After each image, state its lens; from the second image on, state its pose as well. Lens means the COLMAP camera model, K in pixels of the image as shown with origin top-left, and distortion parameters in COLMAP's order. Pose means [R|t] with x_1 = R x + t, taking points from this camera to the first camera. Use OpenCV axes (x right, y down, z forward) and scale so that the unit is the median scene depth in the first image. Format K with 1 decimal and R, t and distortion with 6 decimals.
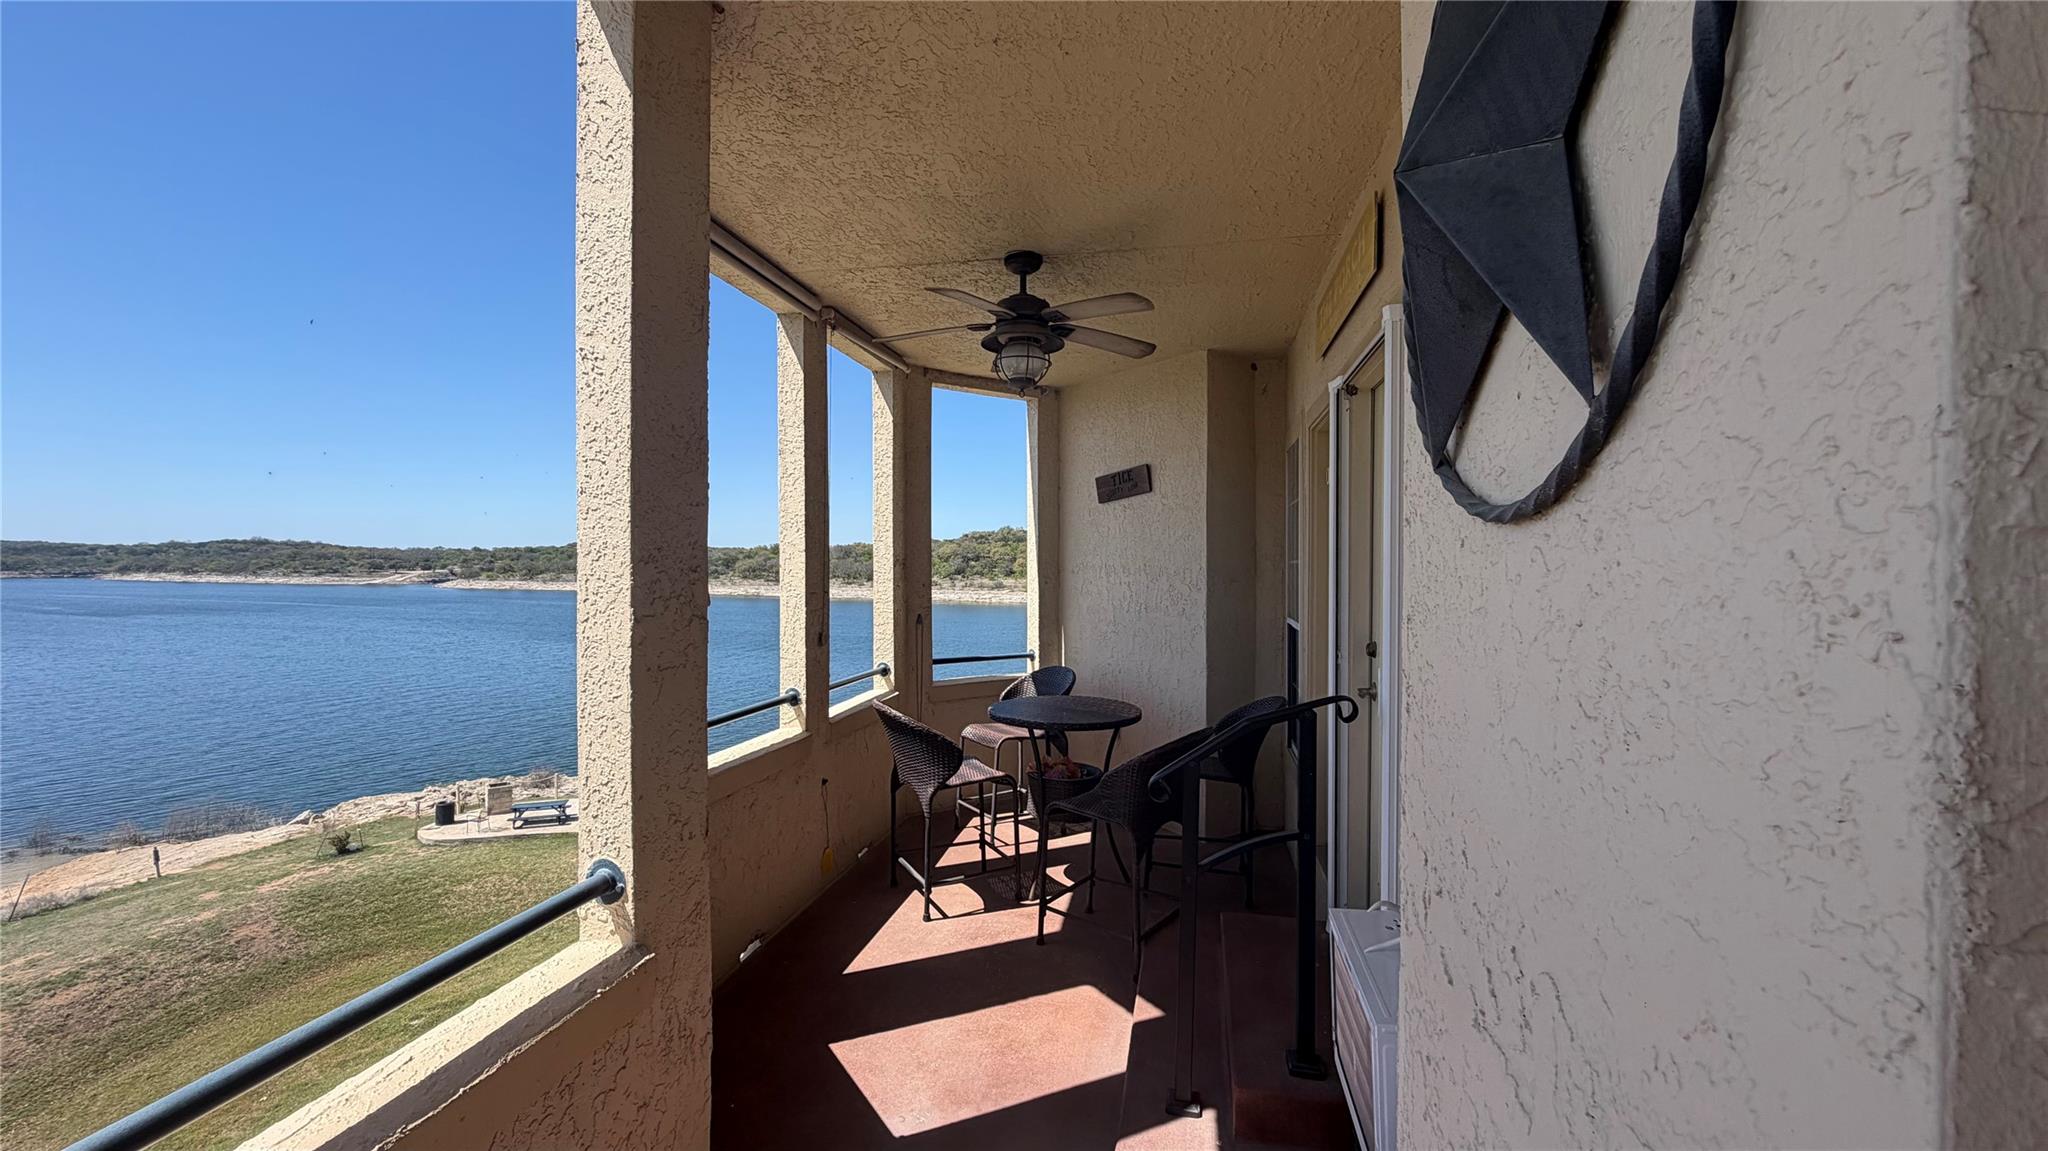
lens RADIAL K [[813.1, 0, 1017.6], [0, 813.1, 573.9], [0, 0, 1]] dist [-0.002252, 0.000522]
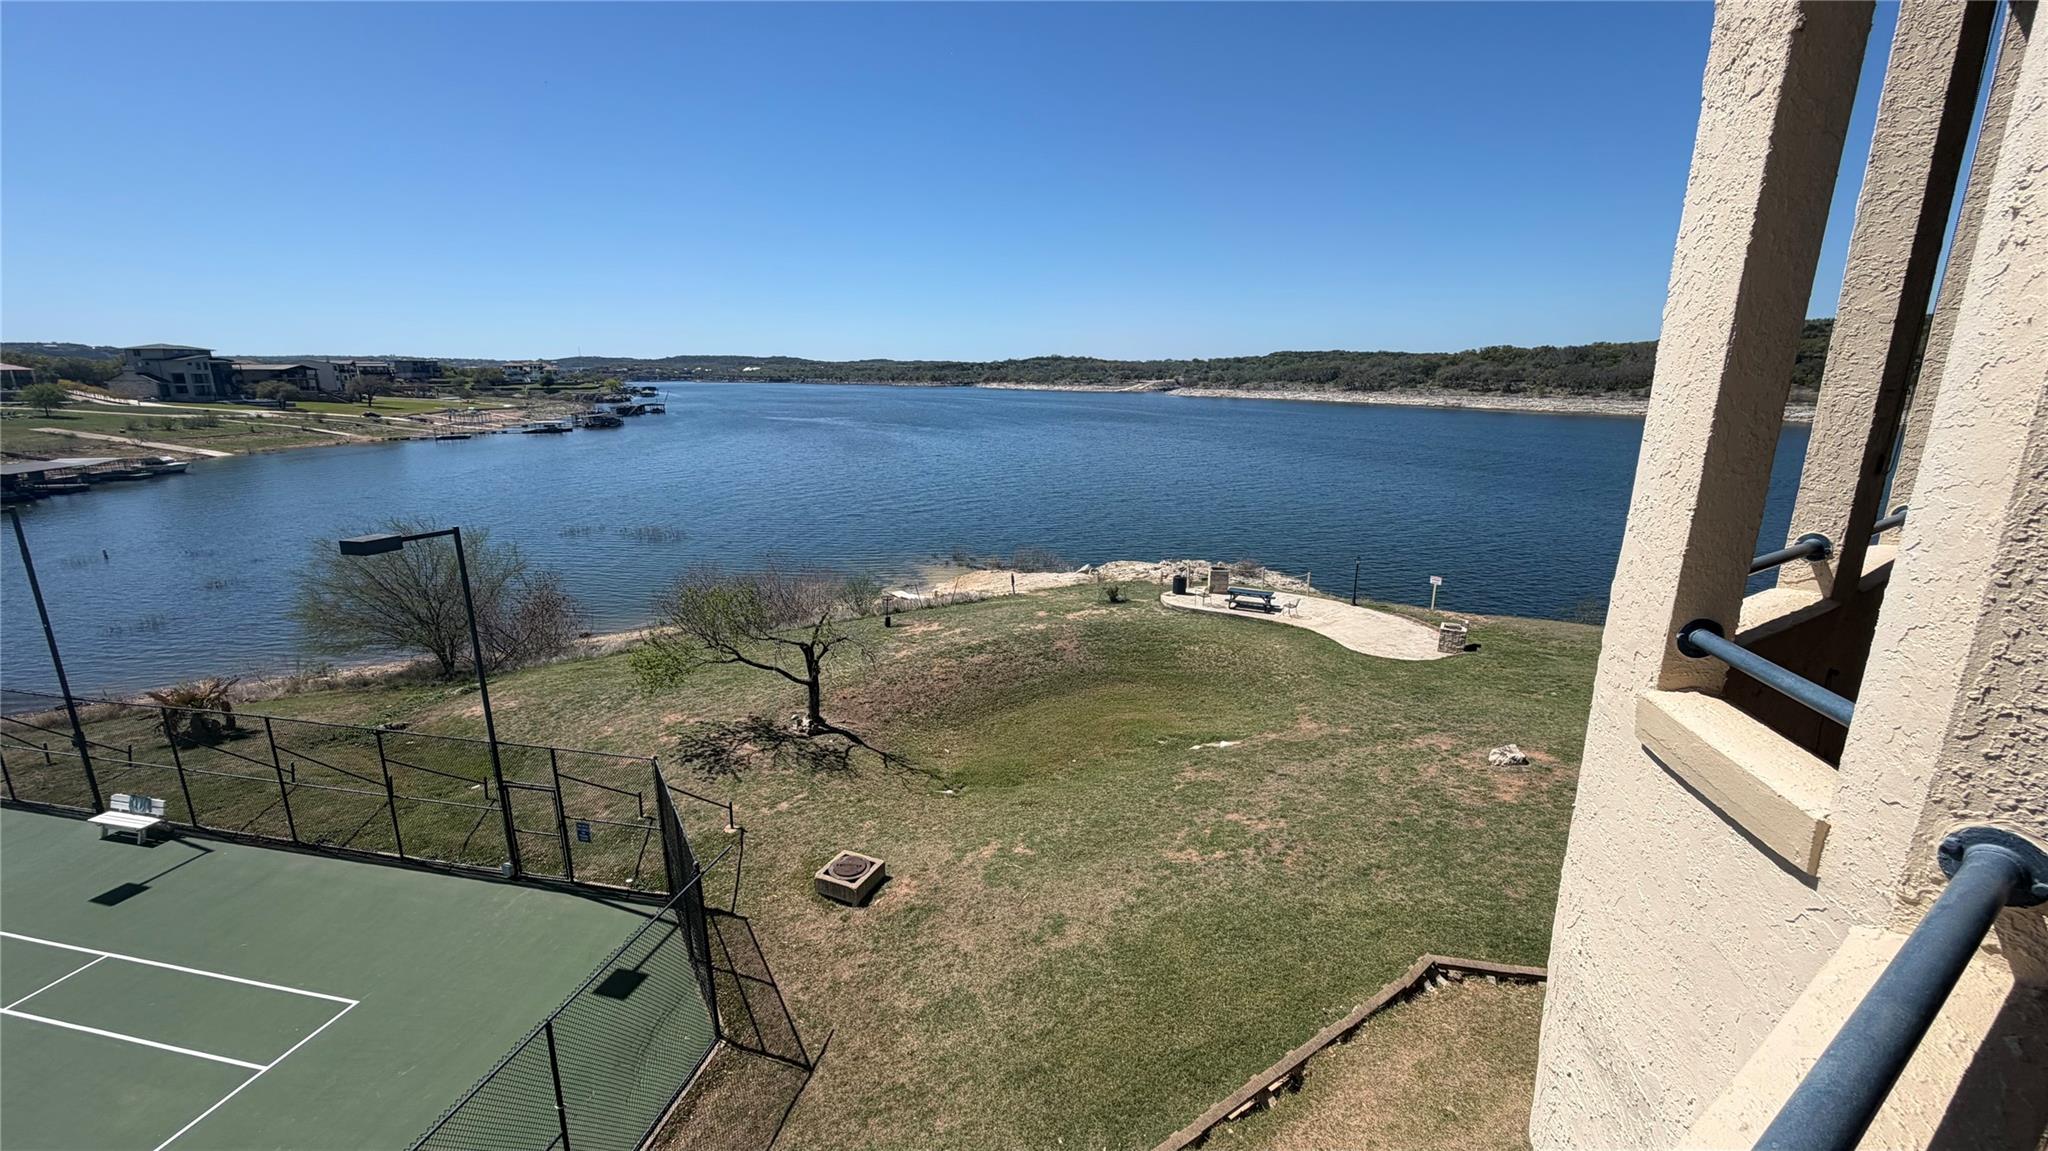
lens RADIAL K [[813.1, 0, 1019.0], [0, 813.1, 574.1], [0, 0, 1]] dist [-0.002252, 0.000522]
pose [[0.700666, 0.162076, -0.694837, -0.231580], [0.001431, 0.973536, 0.228528, 0.014904], [0.713488, -0.161116, 0.681892, 0.050622]]
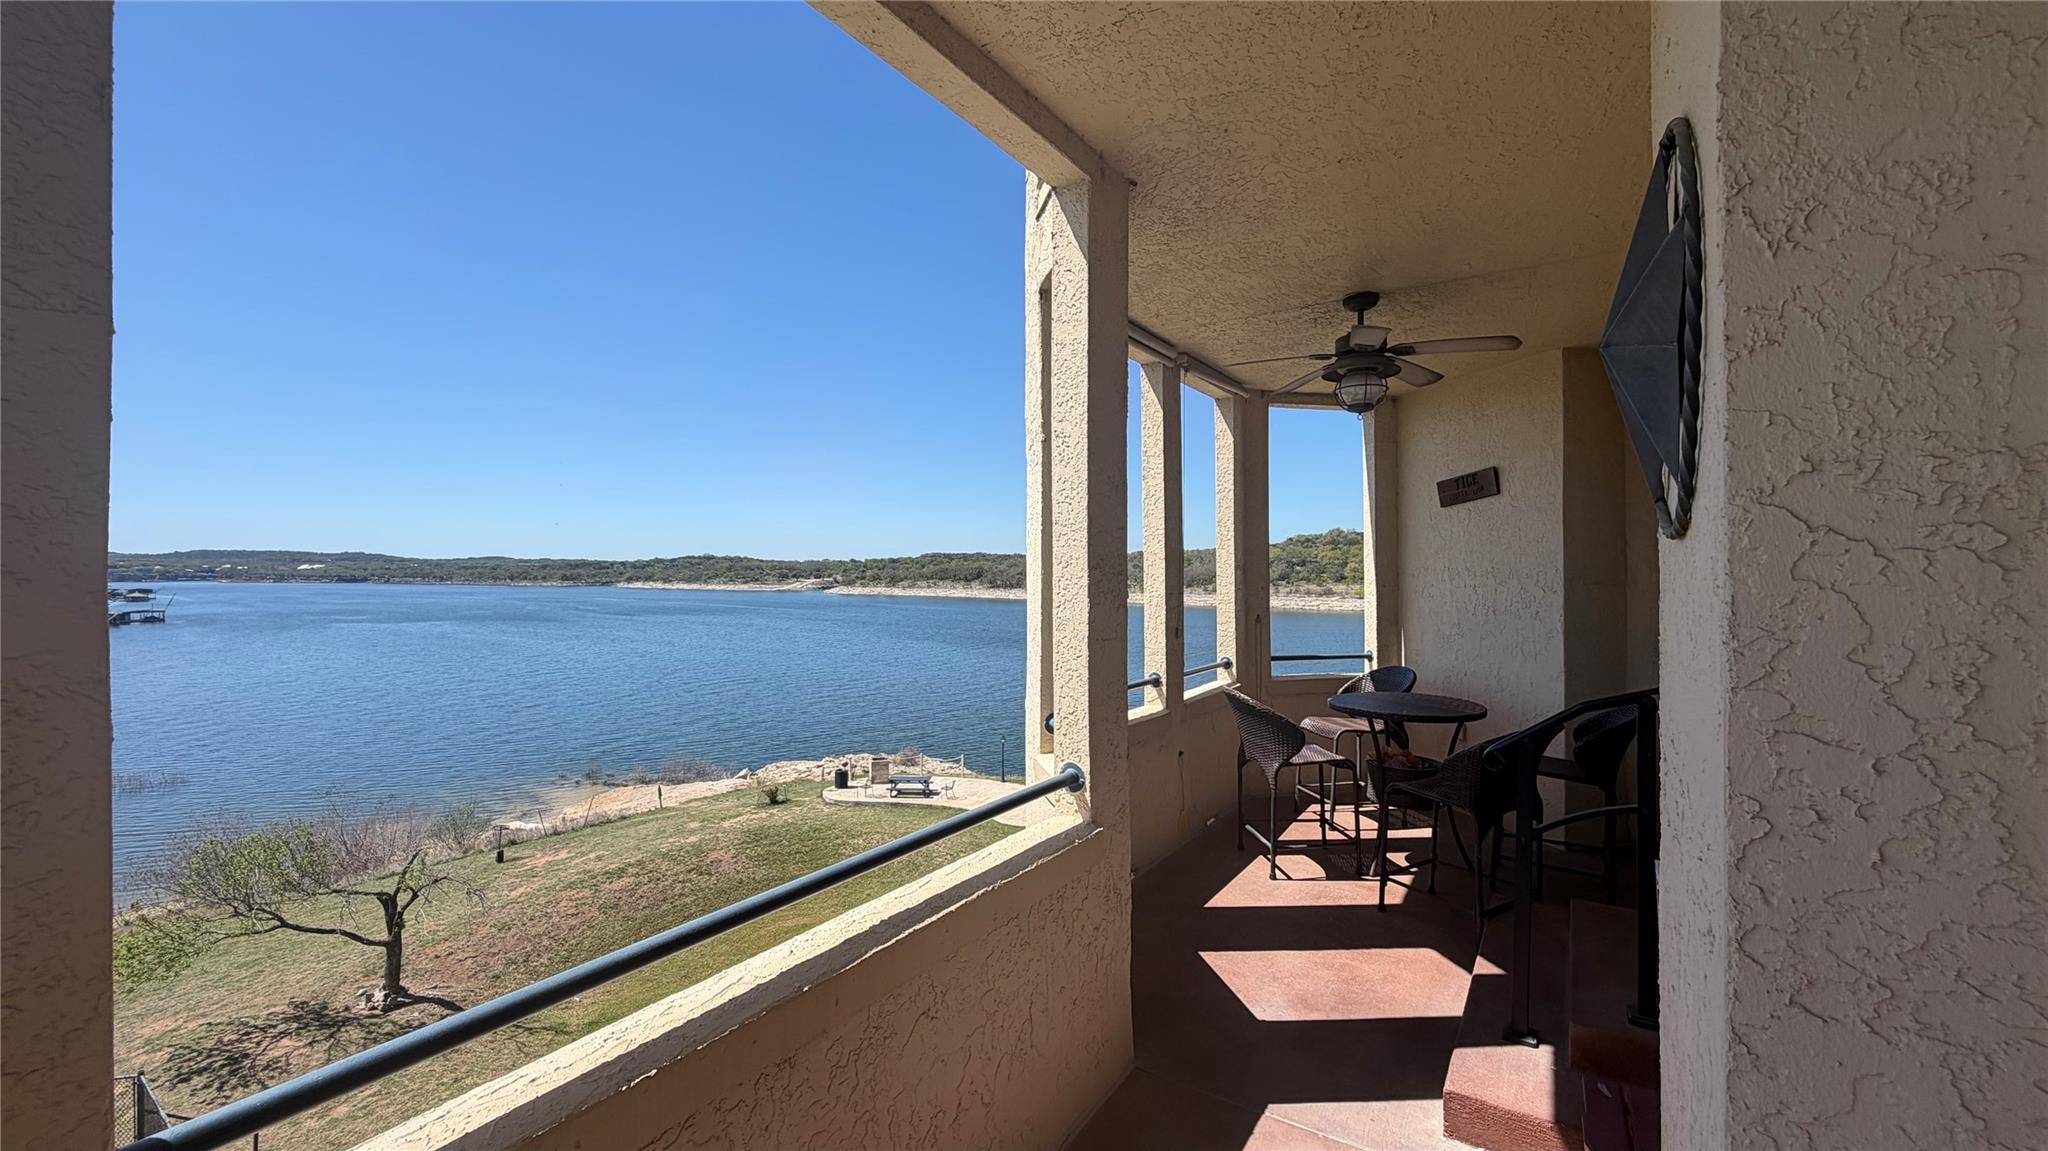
lens RADIAL K [[813.1, 0, 1017.7], [0, 813.1, 576.1], [0, 0, 1]] dist [-0.002252, 0.000522]
pose [[0.925965, -0.006672, -0.377550, -0.007778], [0.004789, 0.999971, -0.005927, 0.003016], [0.377578, 0.003680, 0.925970, -0.167380]]
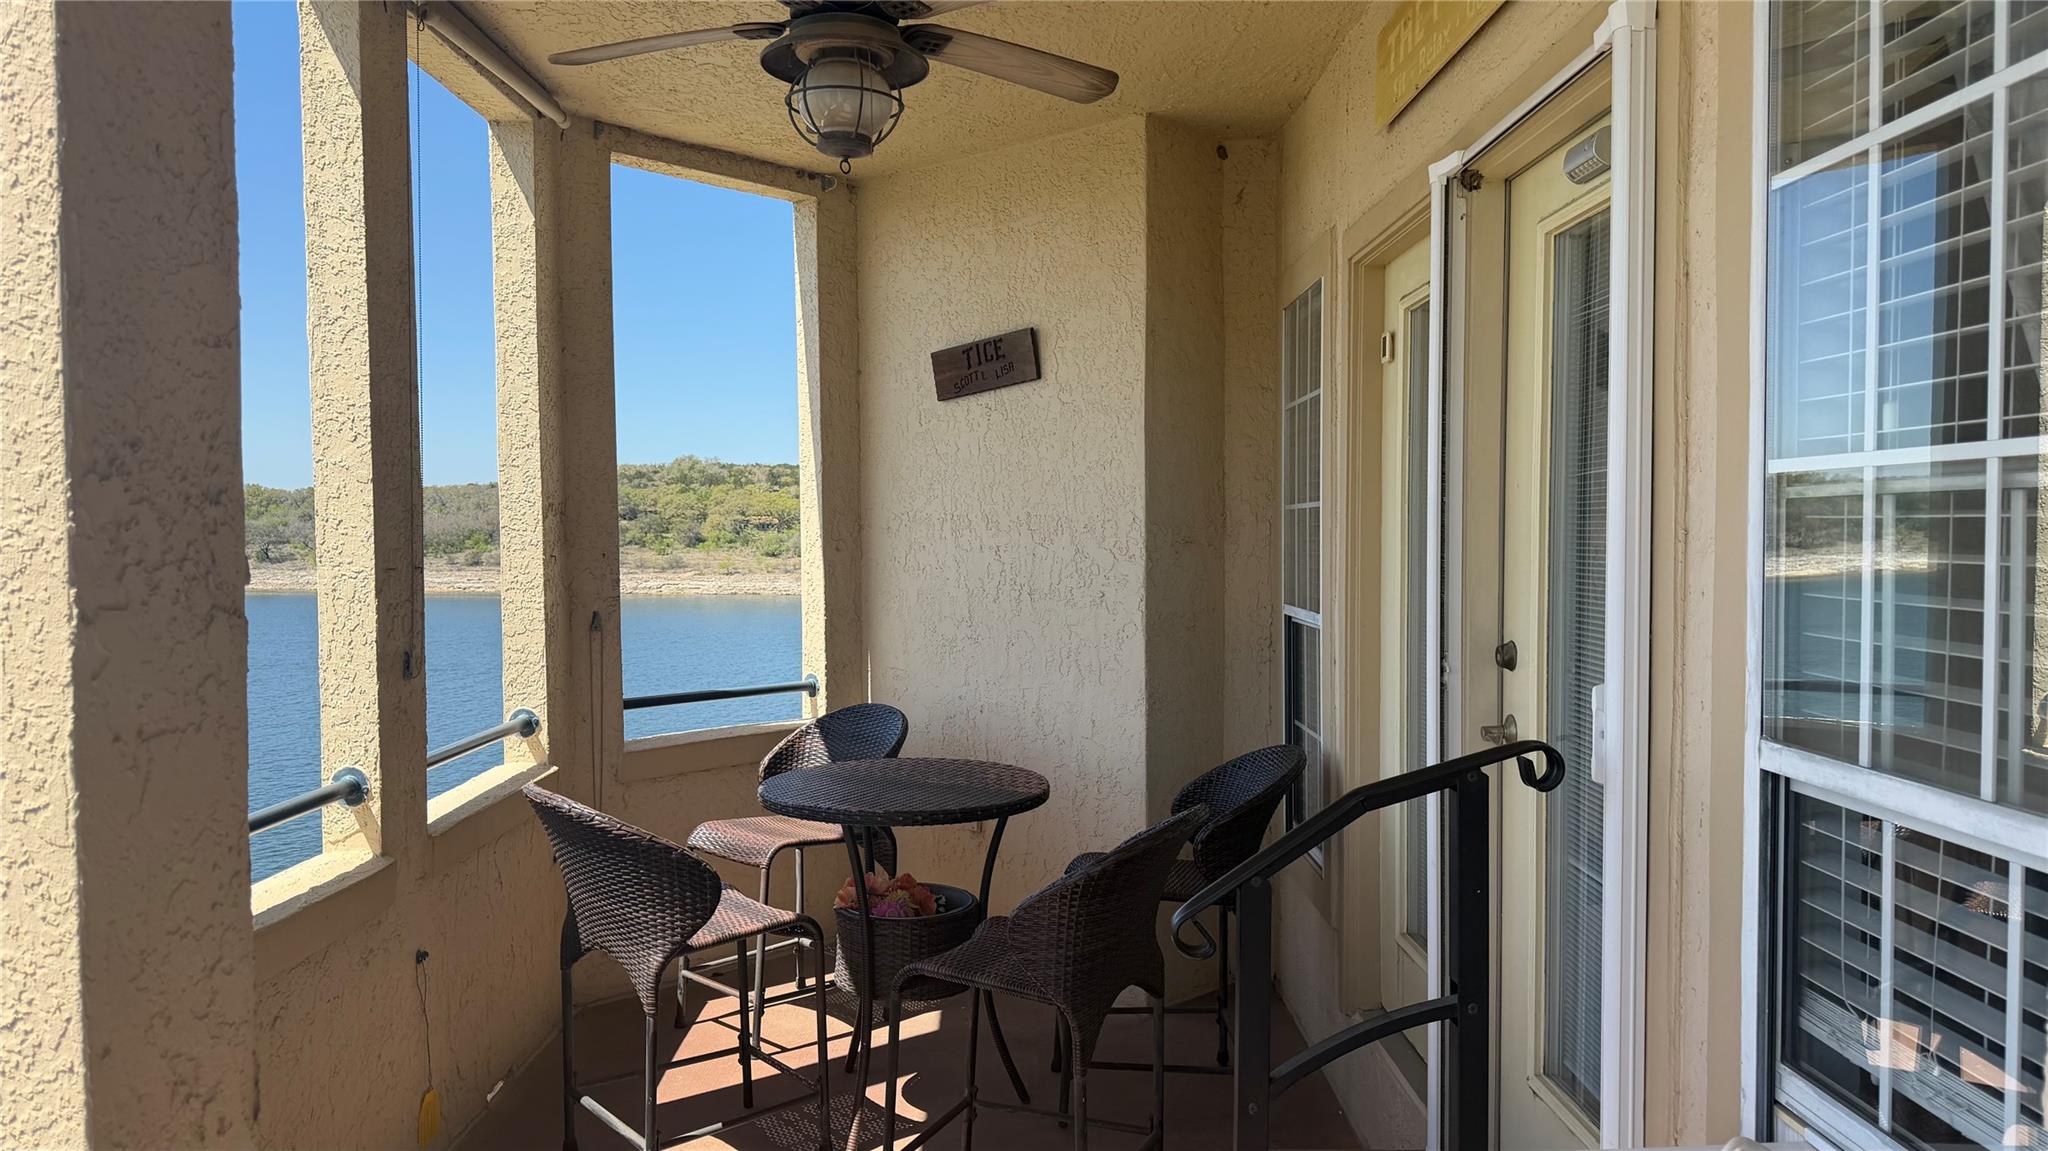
lens RADIAL K [[1441.7, 0, 1024.8], [0, 1441.7, 584.8], [0, 0, 1]] dist [0.047576, -0.038696]
pose [[0.976628, -0.014104, 0.214473, -0.061043], [0.007663, 0.999495, 0.030832, 0.007790], [-0.214799, -0.028468, 0.976243, 0.069397]]
